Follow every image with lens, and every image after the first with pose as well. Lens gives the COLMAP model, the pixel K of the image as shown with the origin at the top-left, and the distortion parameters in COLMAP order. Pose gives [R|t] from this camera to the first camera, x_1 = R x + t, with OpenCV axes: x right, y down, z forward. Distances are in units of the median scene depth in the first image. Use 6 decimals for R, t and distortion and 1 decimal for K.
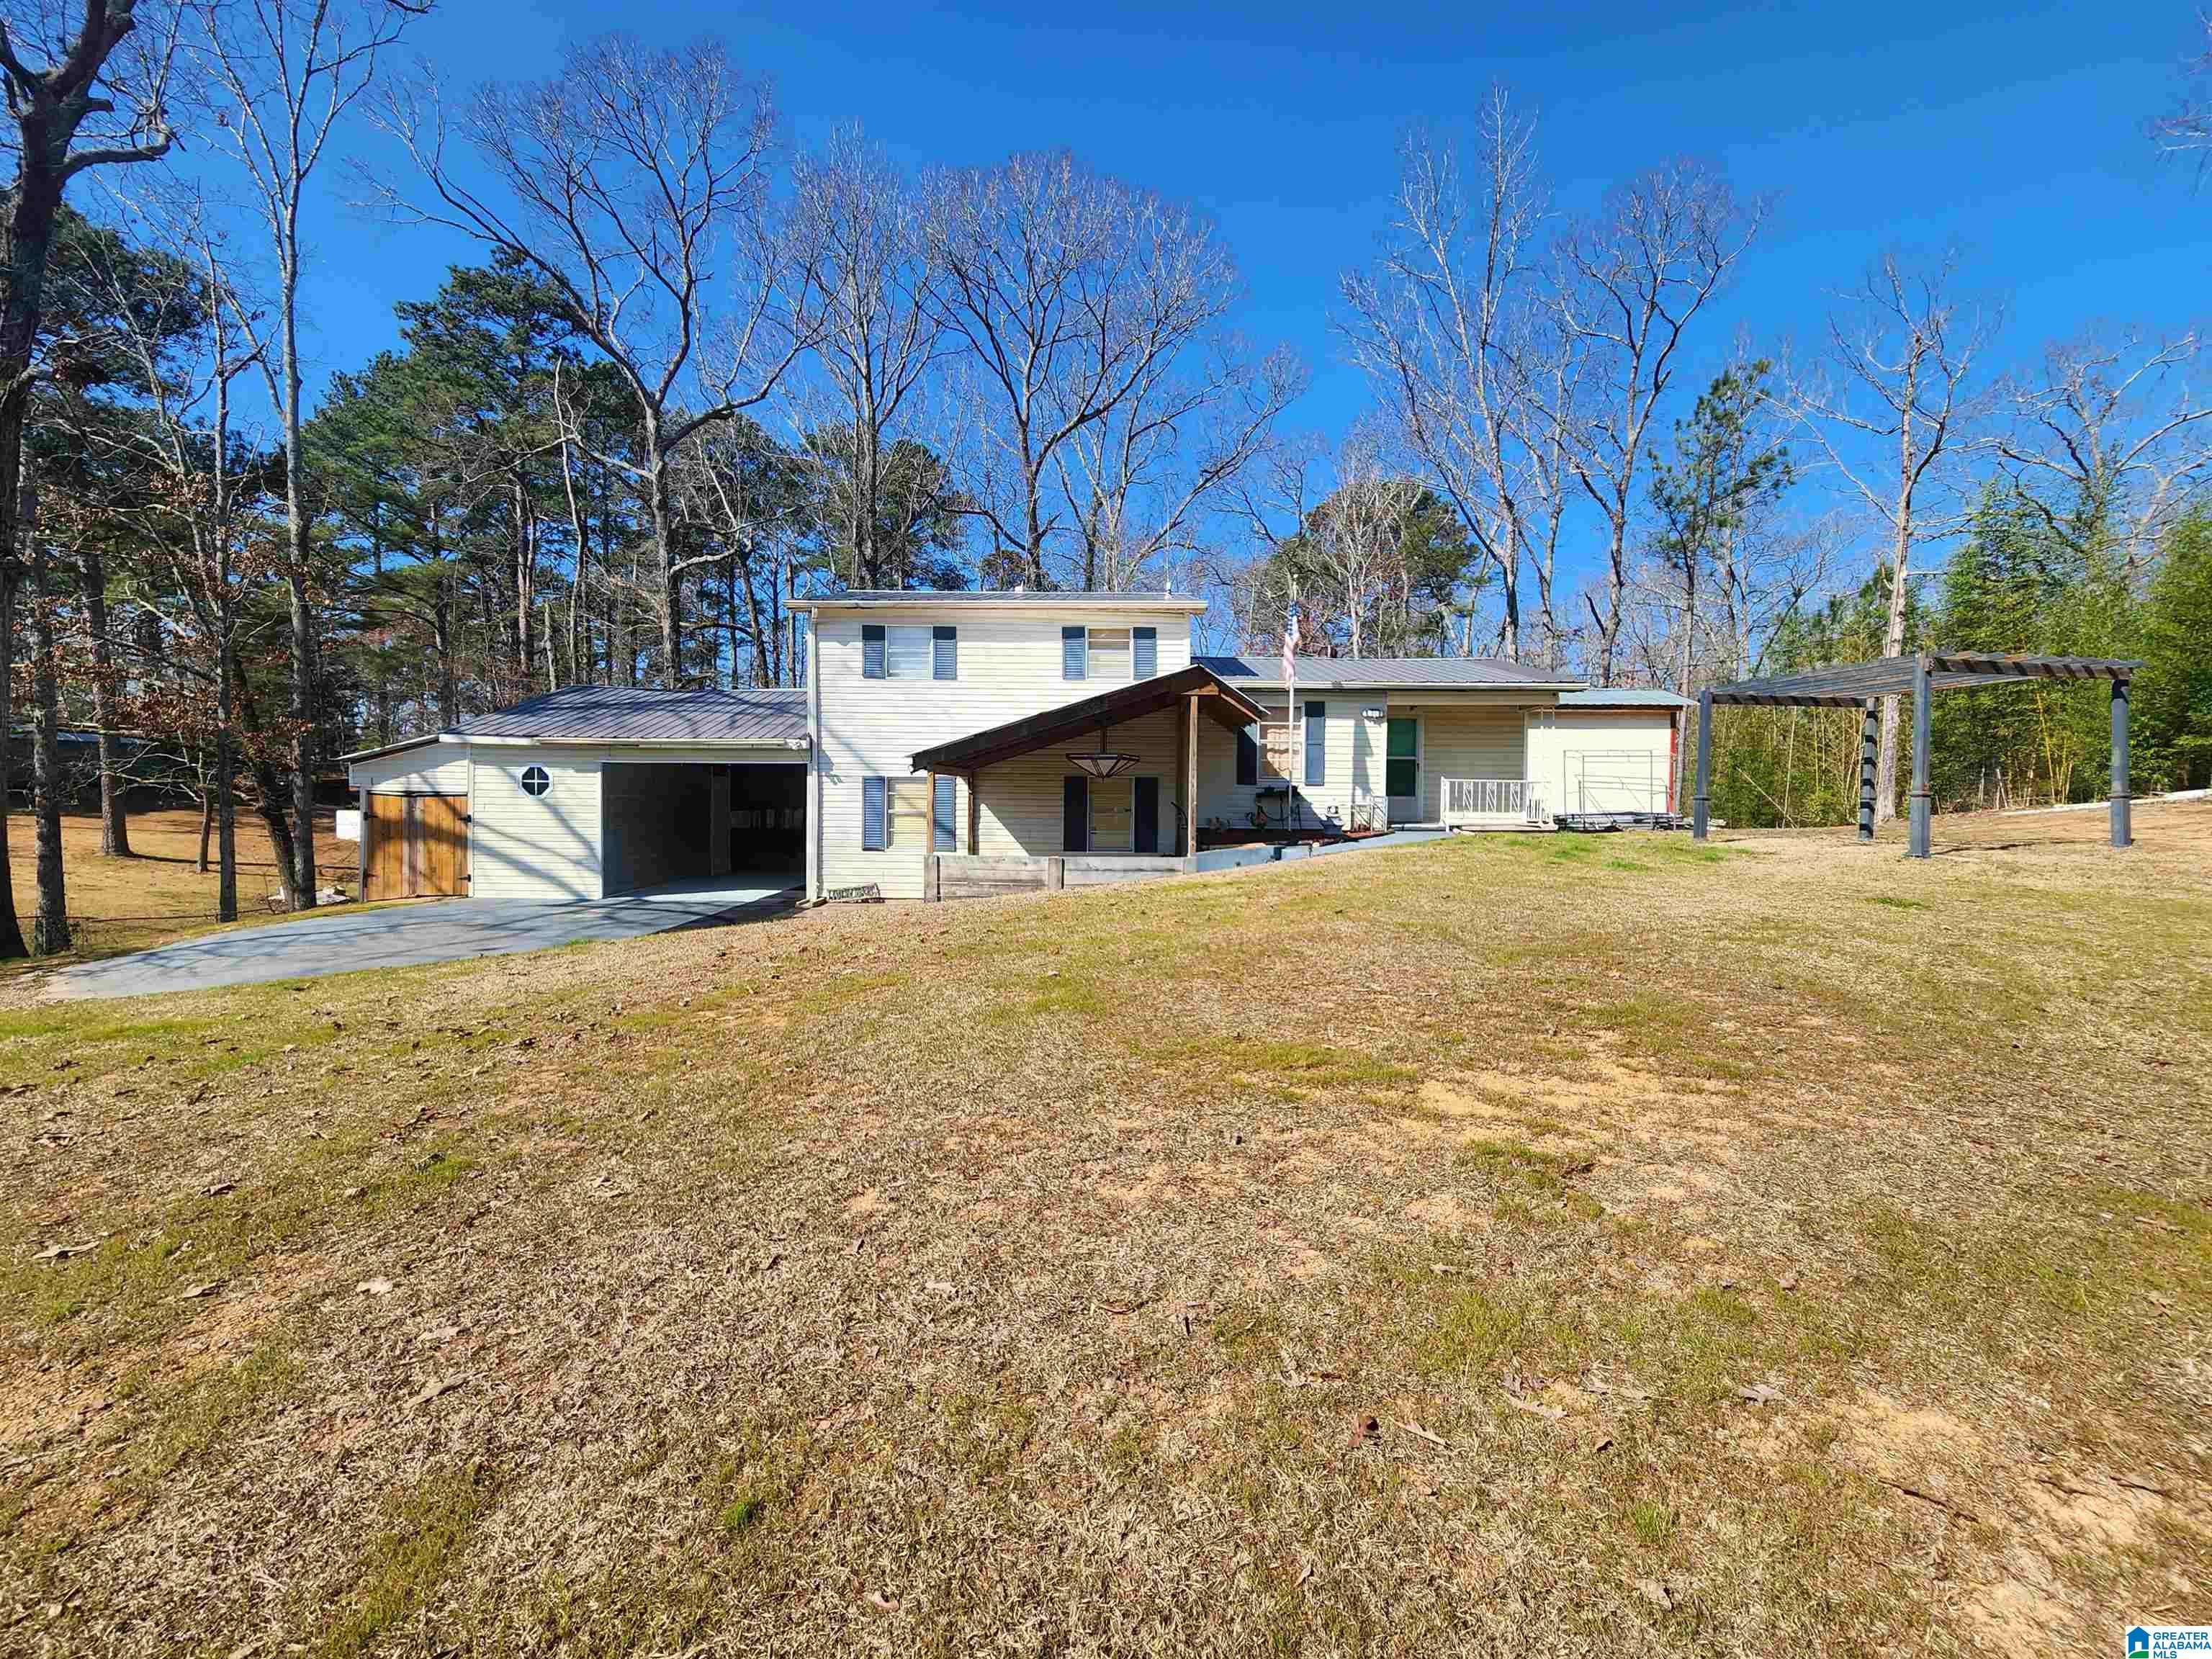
lens RADIAL K [[906.7, 0, 1113.8], [0, 906.7, 829.5], [0, 0, 1]] dist [0.003018, -0.000773]
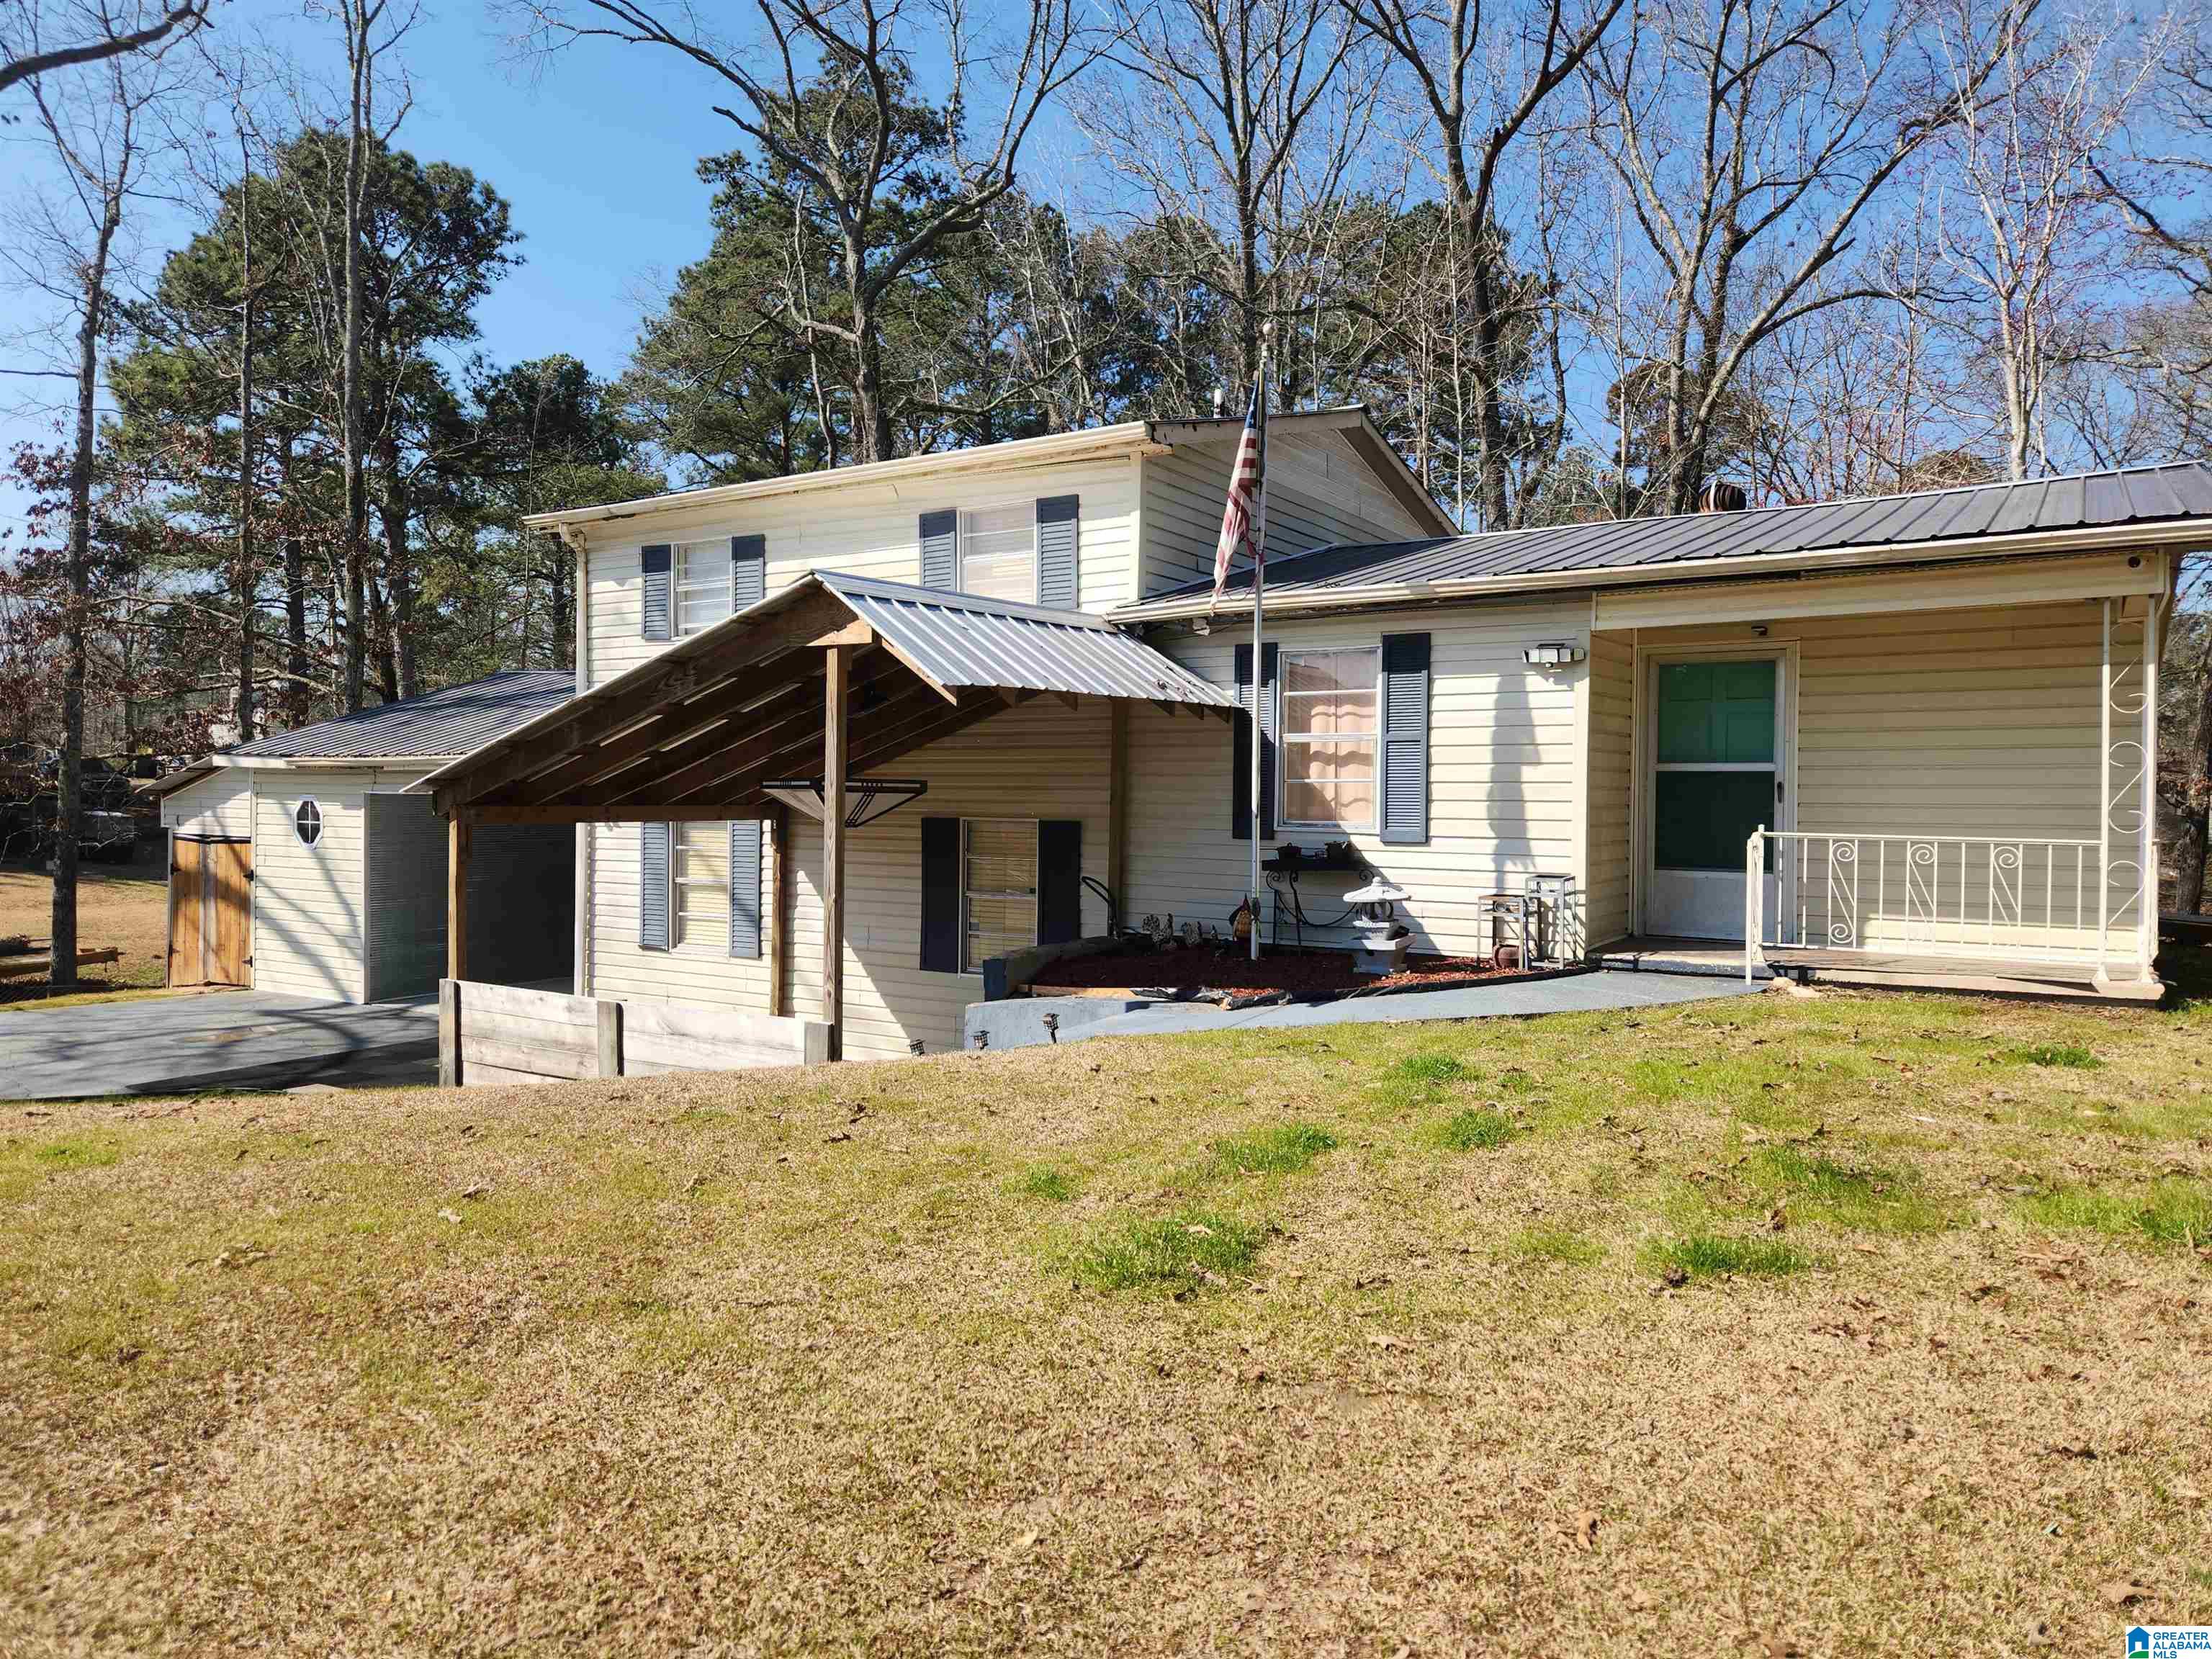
lens RADIAL K [[1480.2, 0, 1106.5], [0, 1480.2, 839.4], [0, 0, 1]] dist [0.059746, -0.031481]
pose [[0.850458, 0.011242, -0.525922, 0.448108], [-0.018445, 0.999794, -0.008456, -0.041786], [0.525719, 0.016892, 0.850491, 0.368233]]
